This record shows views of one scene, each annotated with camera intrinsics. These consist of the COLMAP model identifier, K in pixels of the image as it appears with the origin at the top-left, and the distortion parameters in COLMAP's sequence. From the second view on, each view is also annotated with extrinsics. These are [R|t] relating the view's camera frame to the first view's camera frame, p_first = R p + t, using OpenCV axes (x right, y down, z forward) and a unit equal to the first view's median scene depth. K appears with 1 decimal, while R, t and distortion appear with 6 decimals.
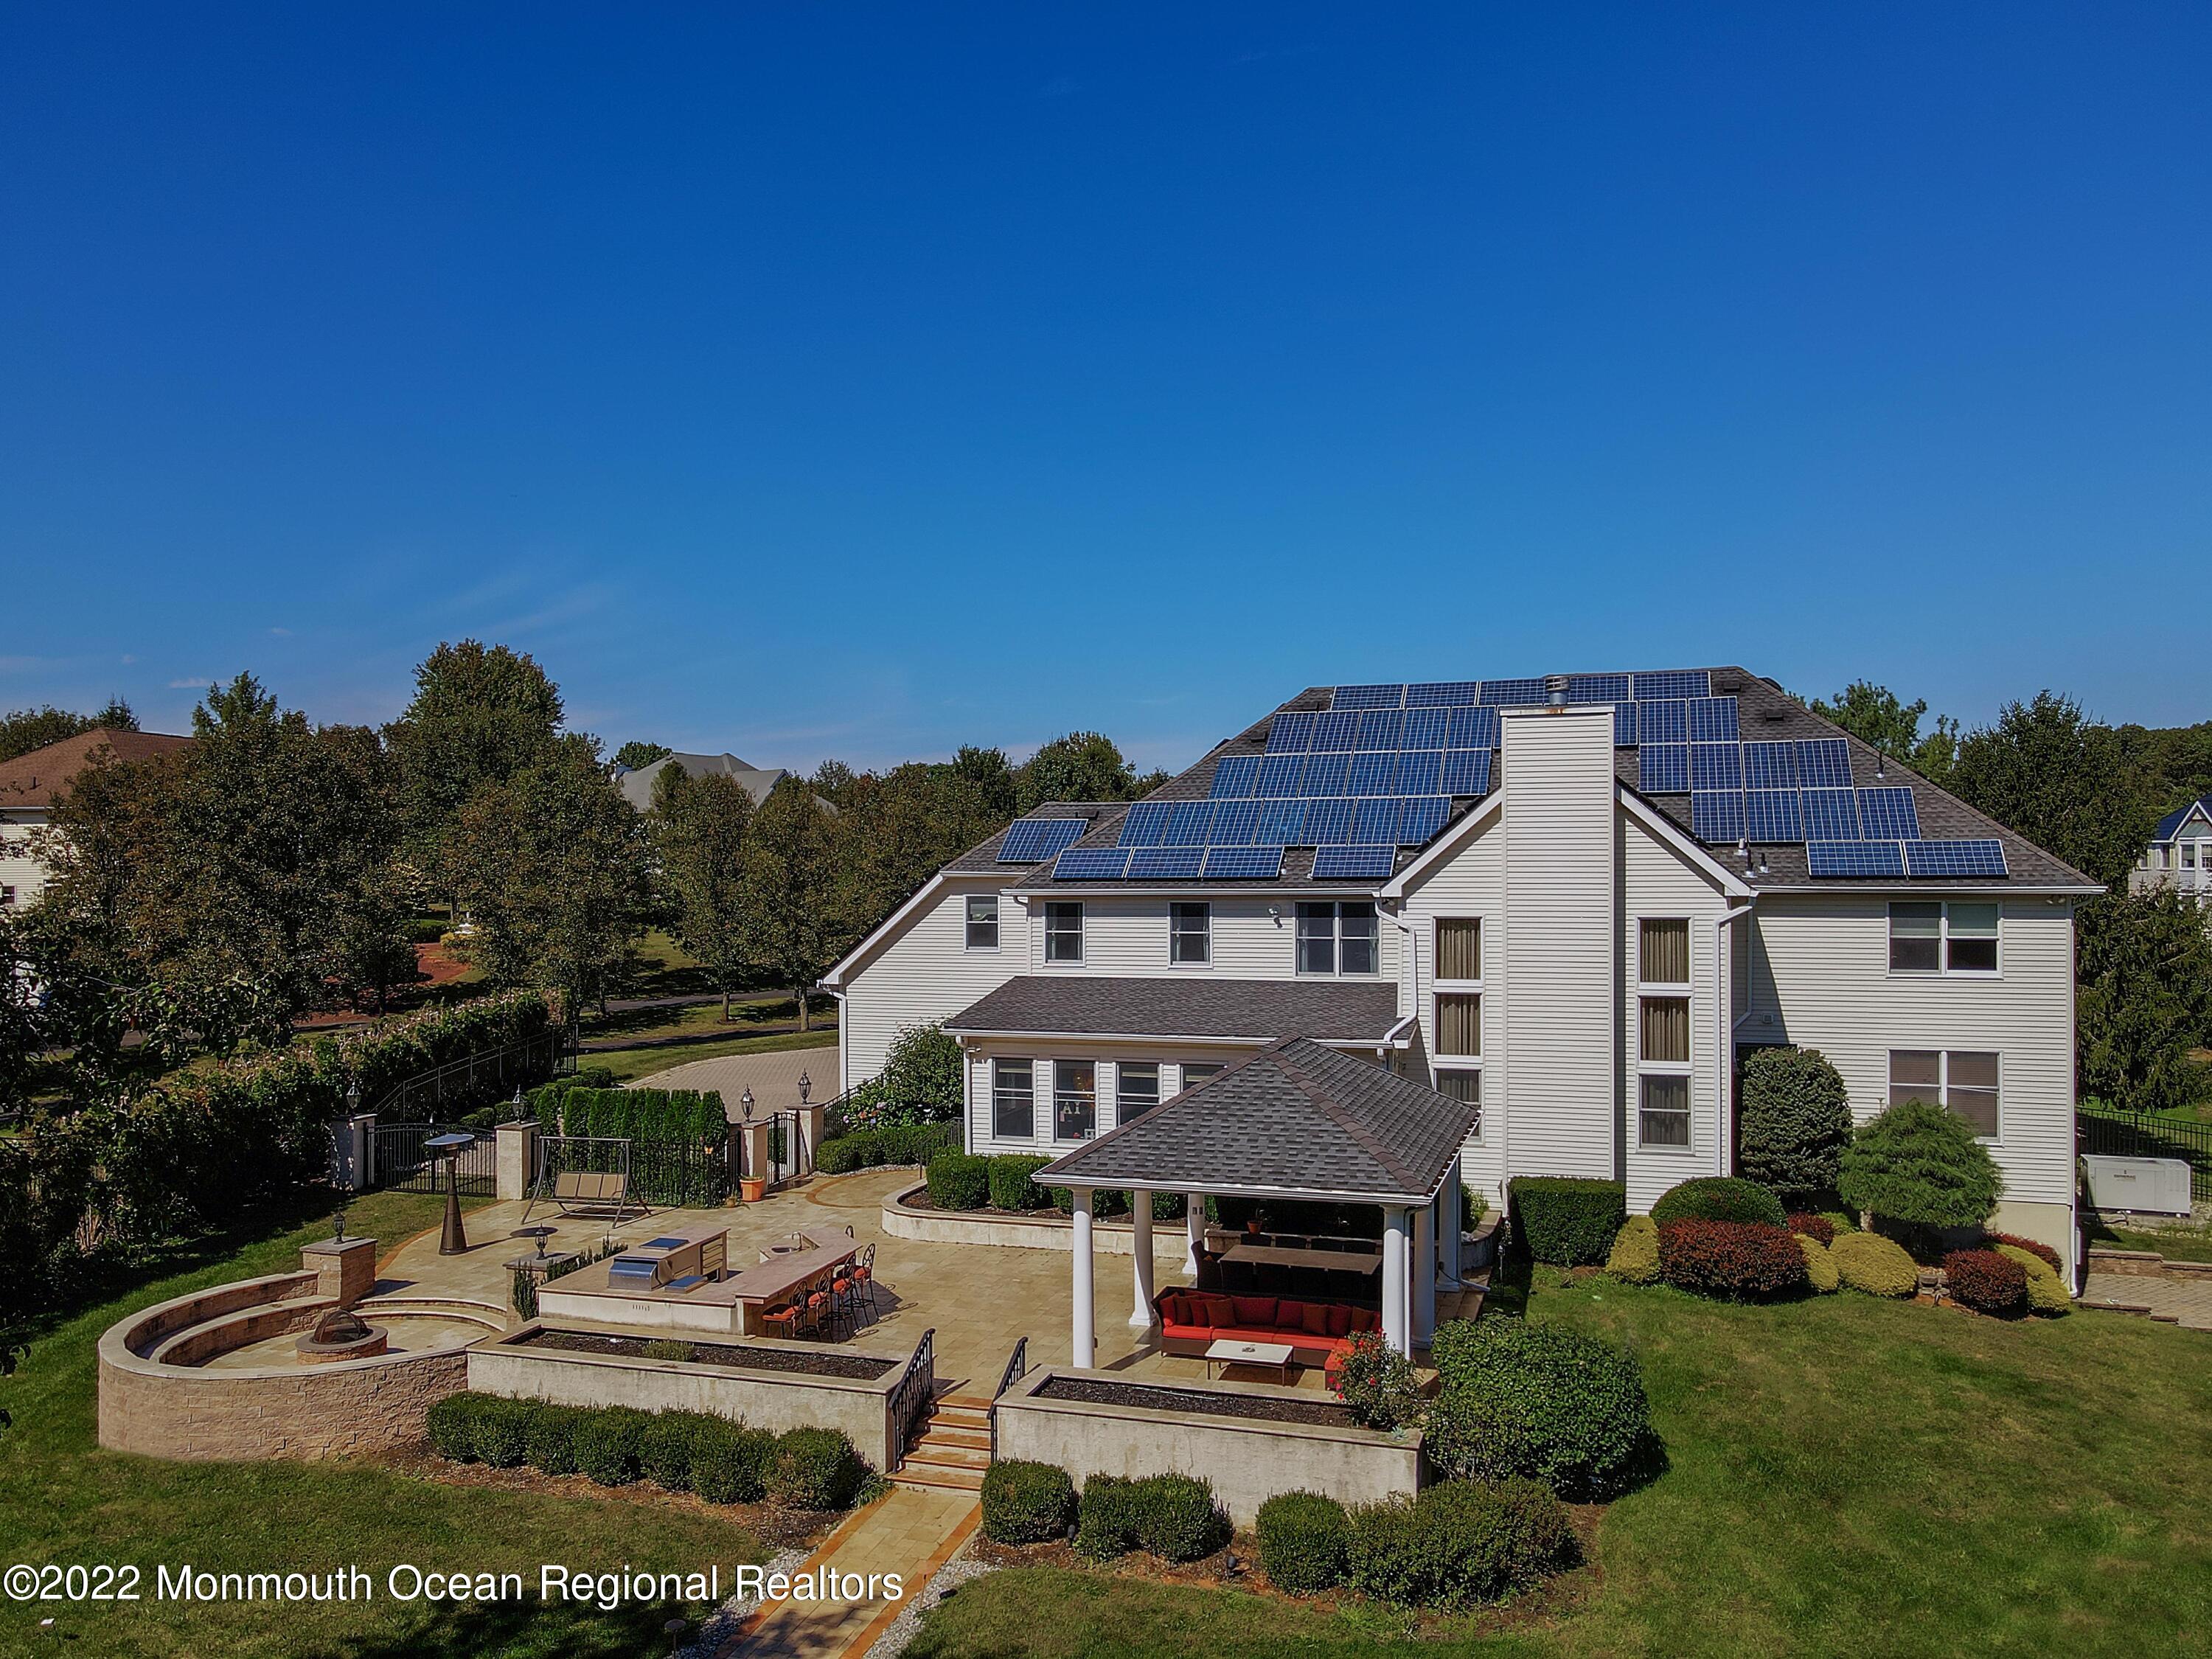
lens RADIAL K [[1621.5, 0, 1119.2], [0, 1621.5, 870.3], [0, 0, 1]] dist [0.000983, 0.004168]
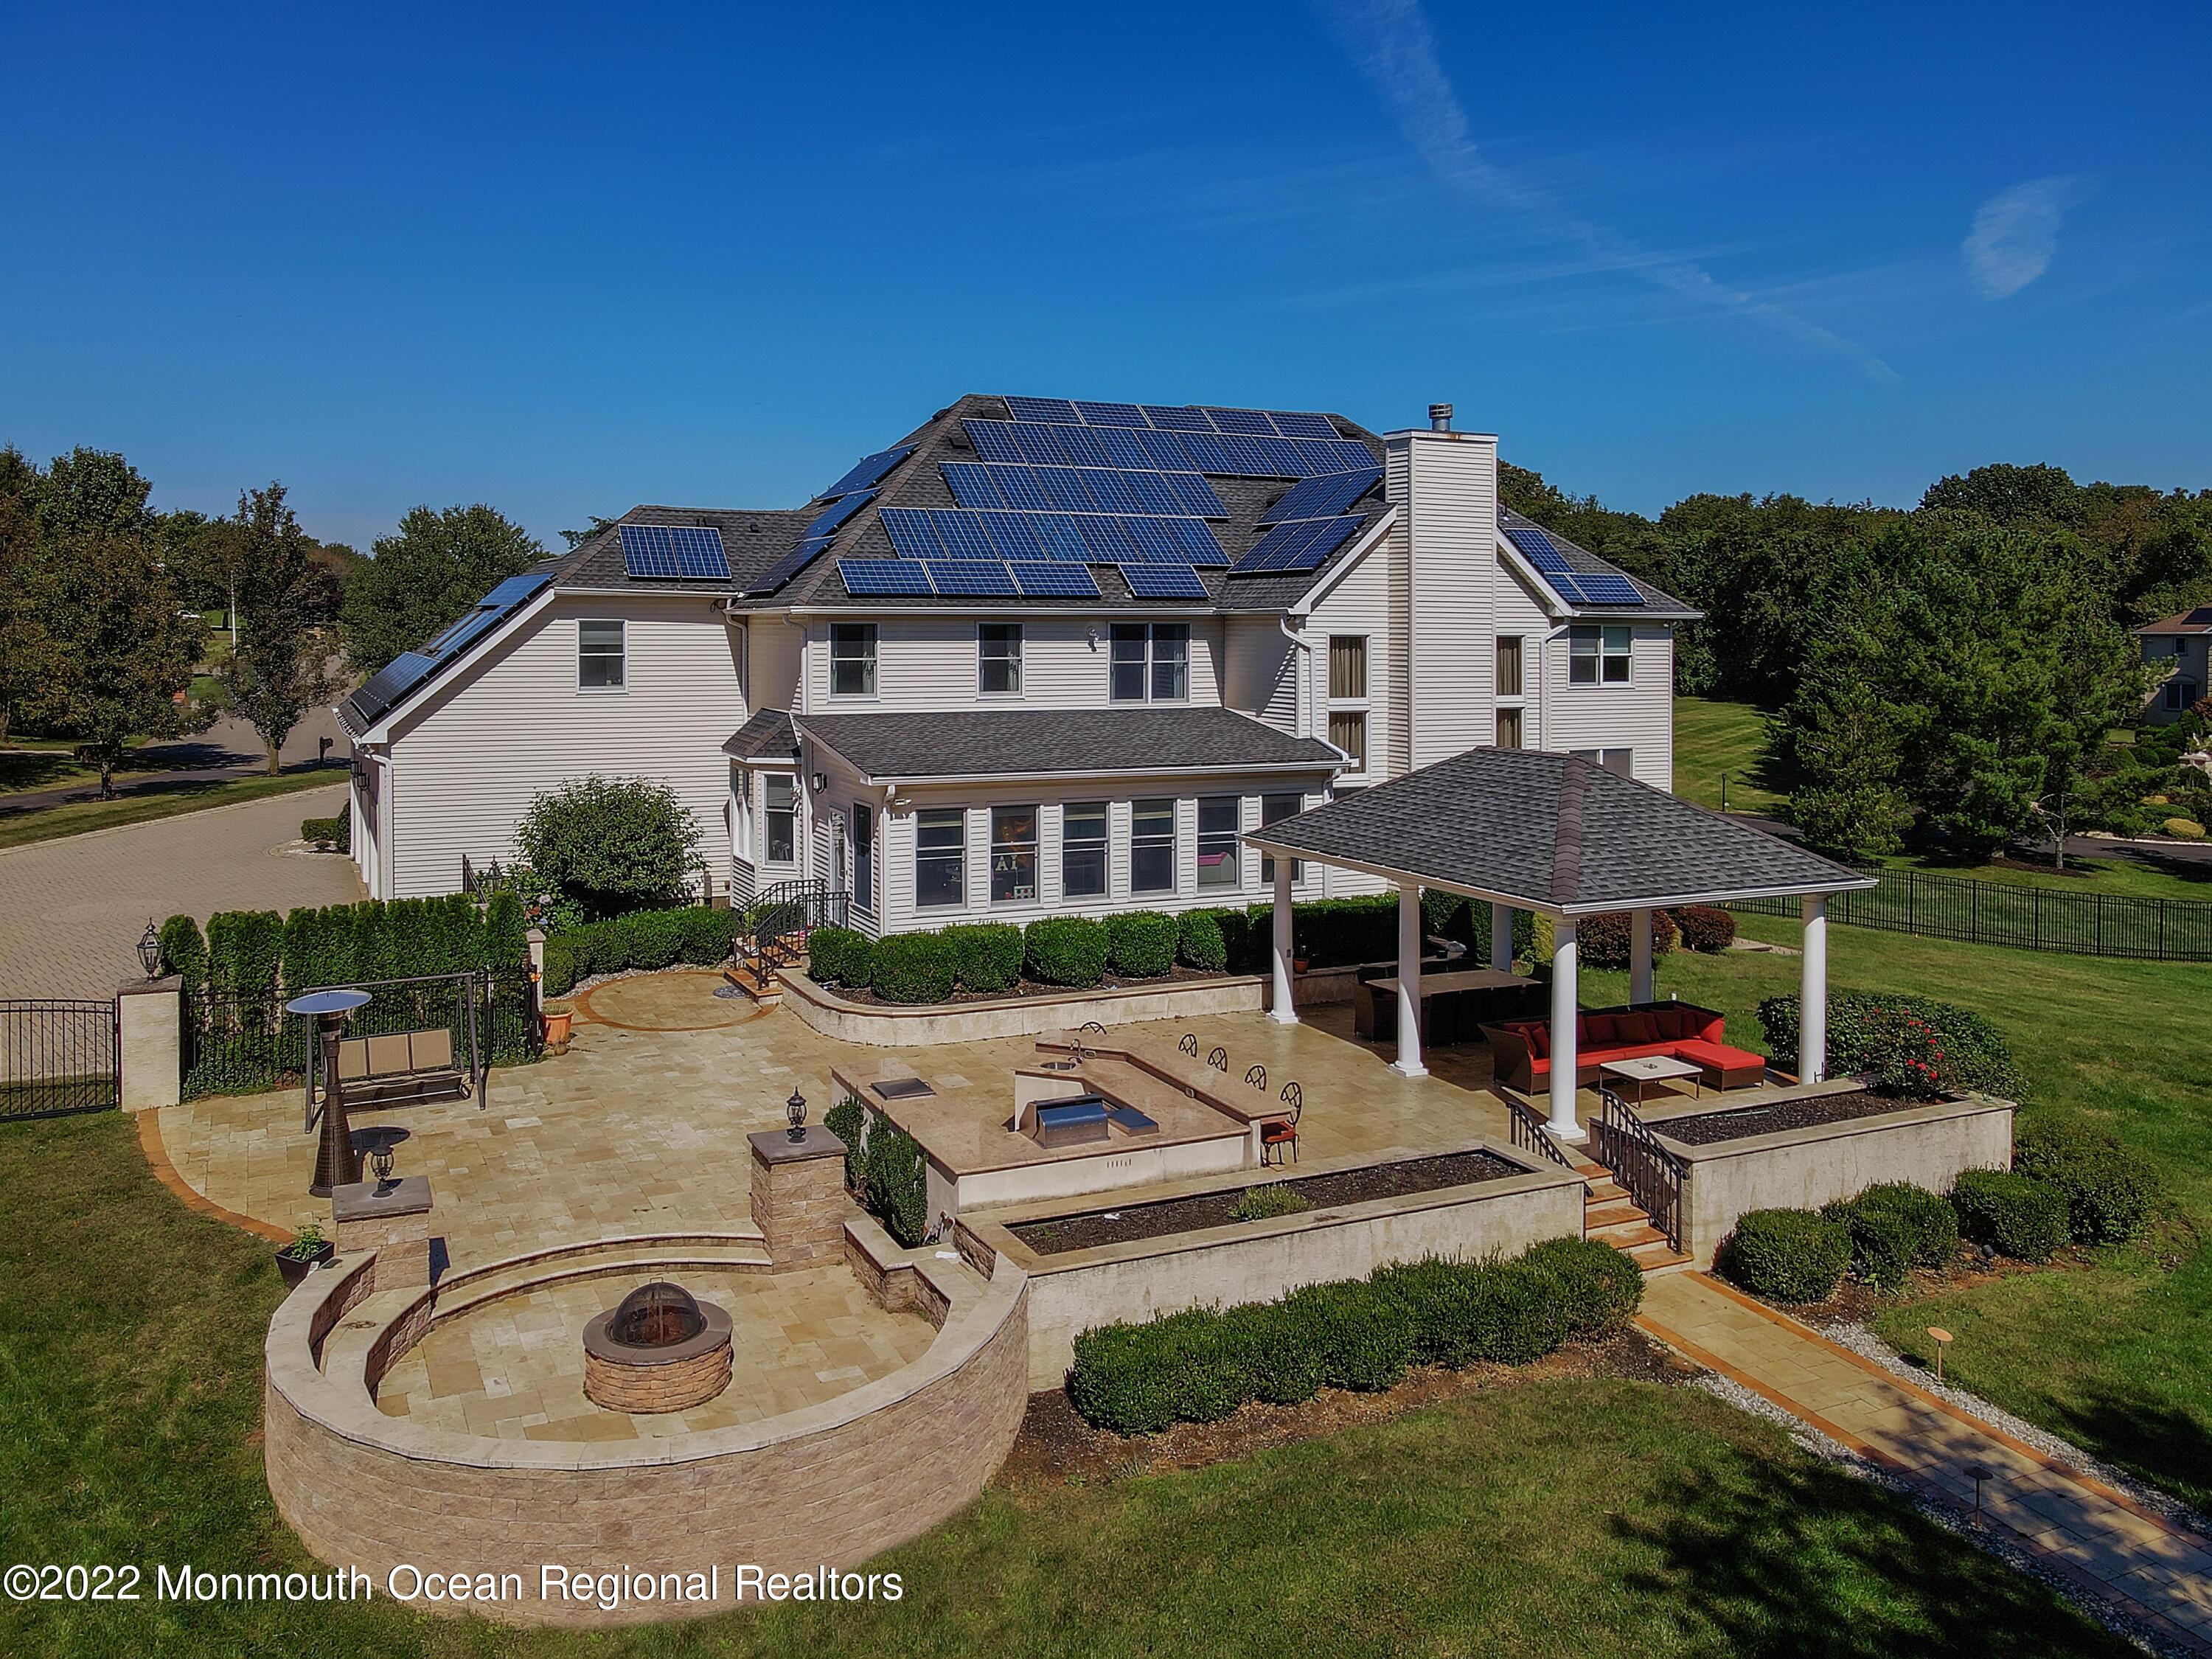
lens RADIAL K [[1639.0, 0, 1008.4], [0, 1639.0, 655.4], [0, 0, 1]] dist [0.009518, -0.006502]
pose [[0.743994, -0.002130, 0.668183, -0.608042], [-0.005490, 0.999942, 0.009301, 0.031976], [-0.668164, -0.010588, 0.743939, 0.379028]]
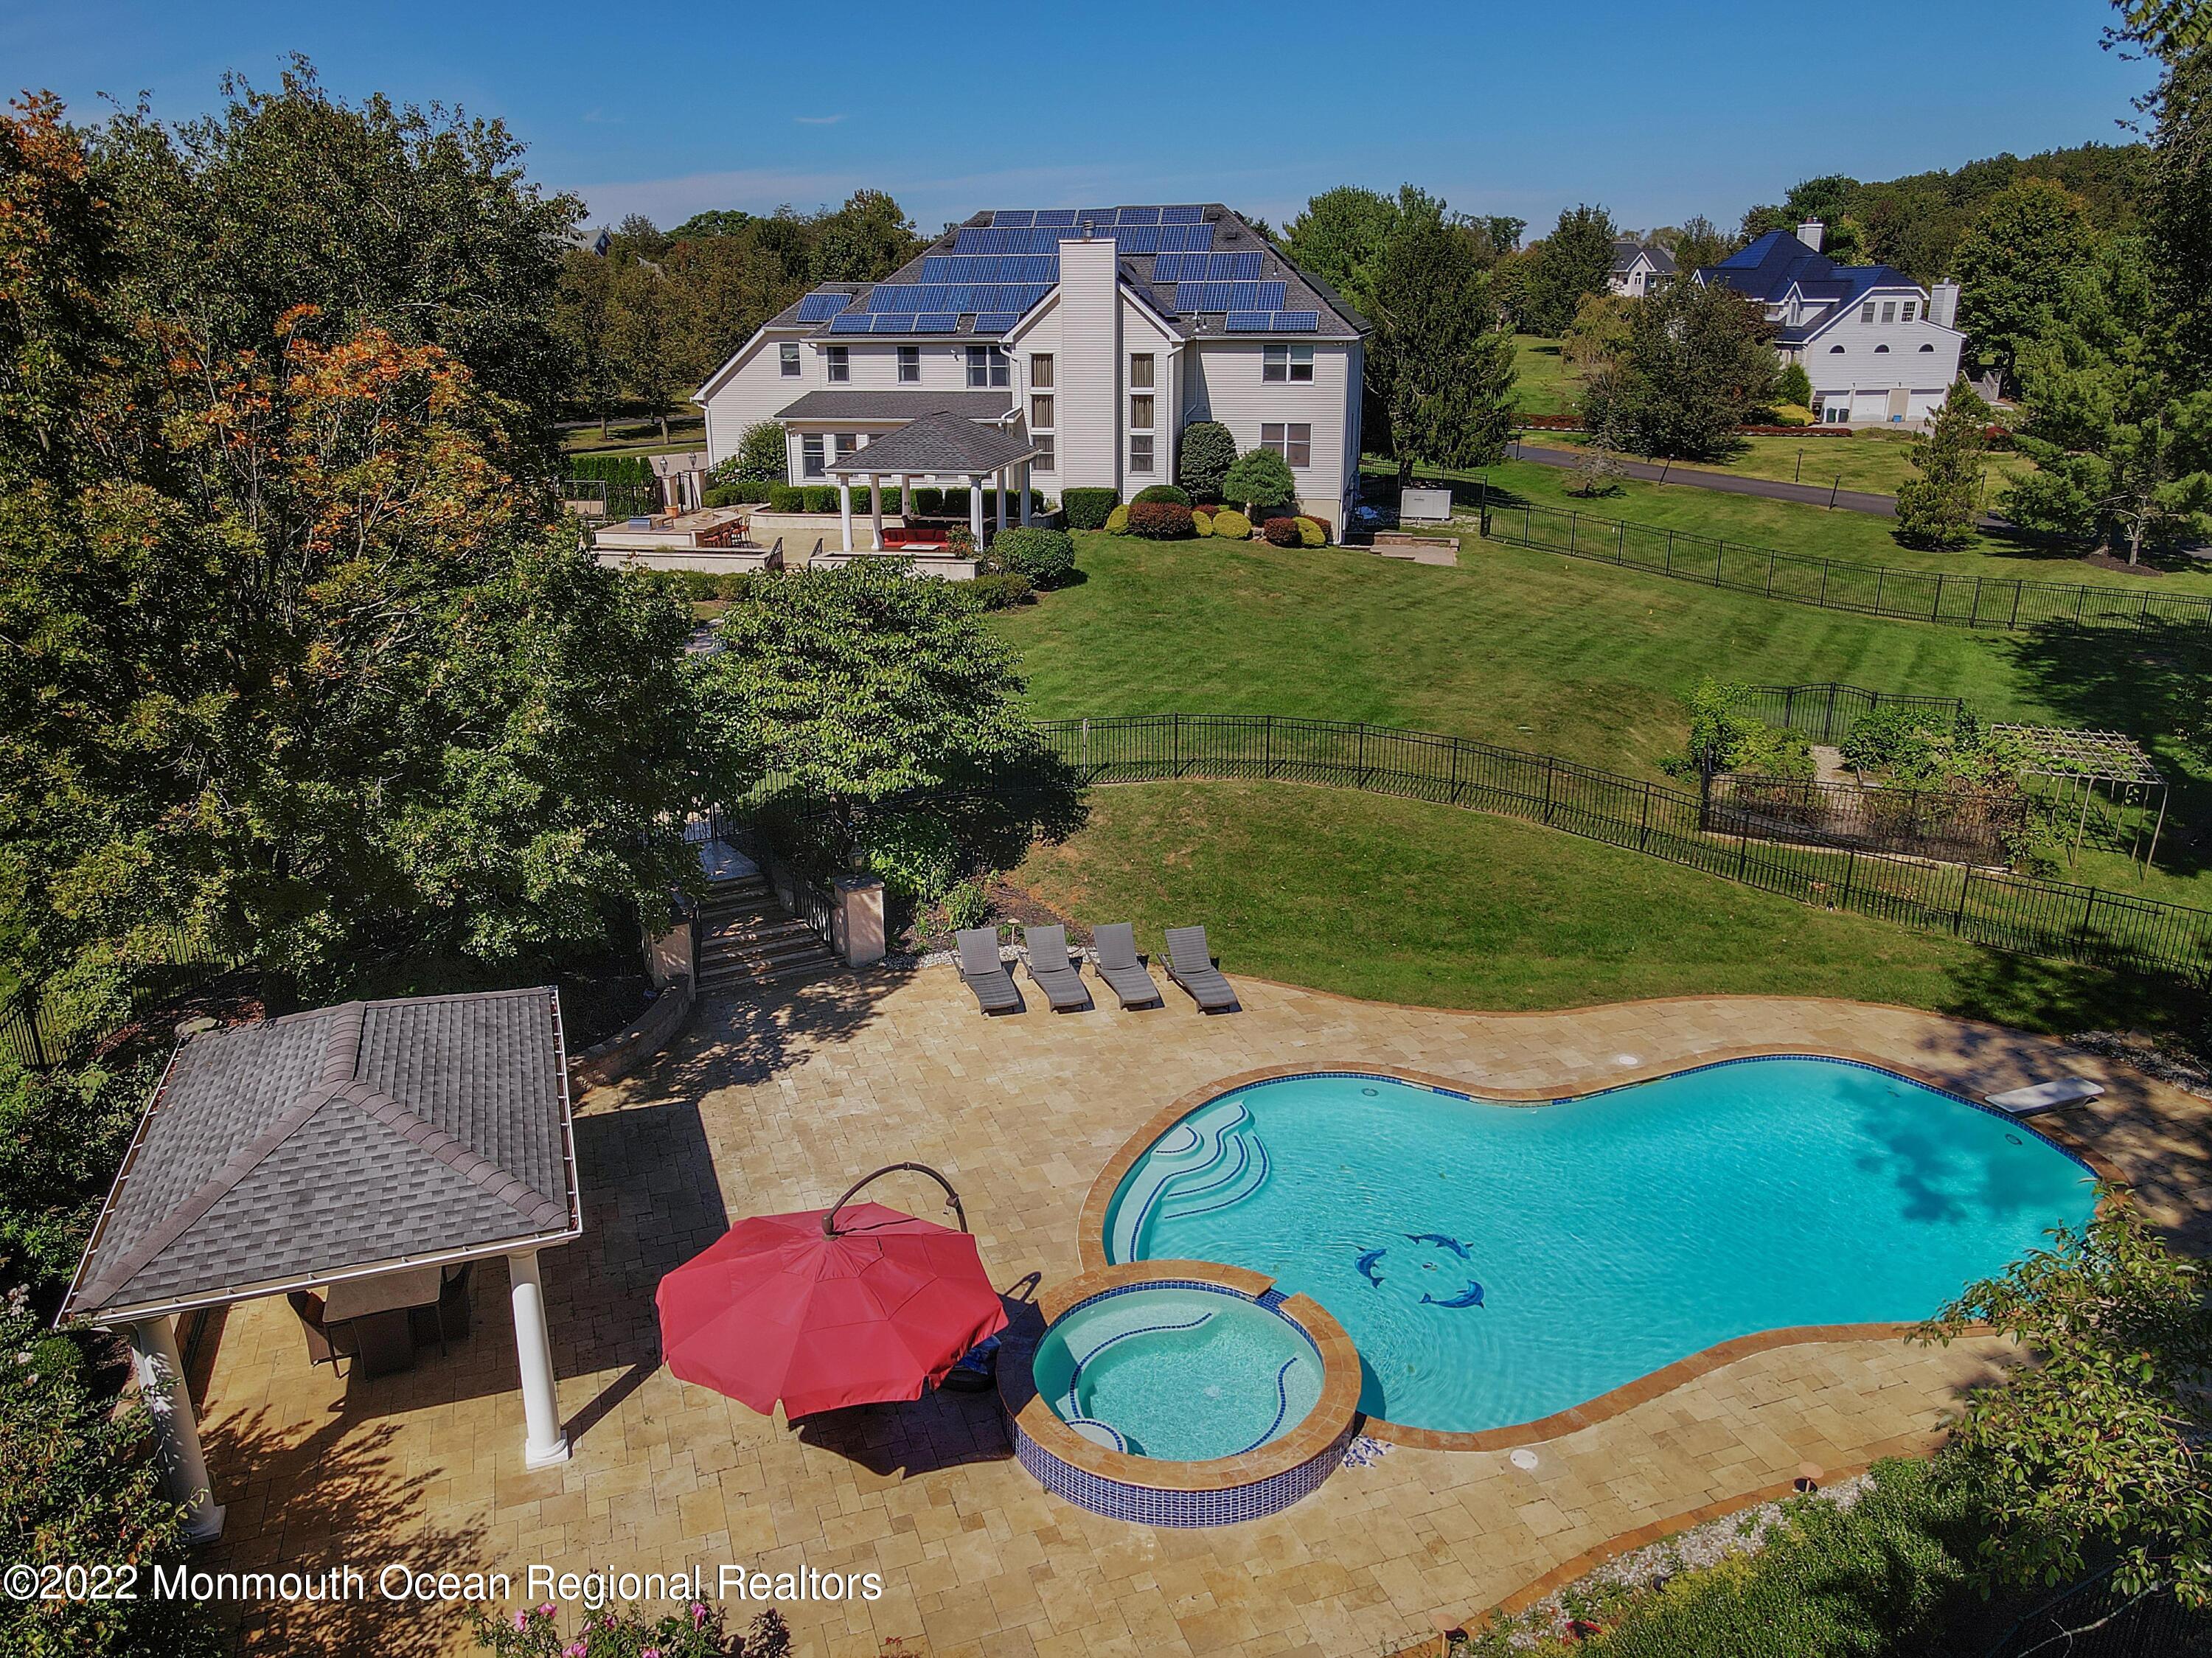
lens RADIAL K [[1582.4, 0, 1092.8], [0, 1582.4, 843.7], [0, 0, 1]] dist [0.004139, 0.003391]
pose [[0.994886, -0.032714, 0.095555, 0.068696], [0.000978, 0.949169, 0.314765, -0.009770], [-0.100995, -0.313062, 0.944348, -0.936829]]
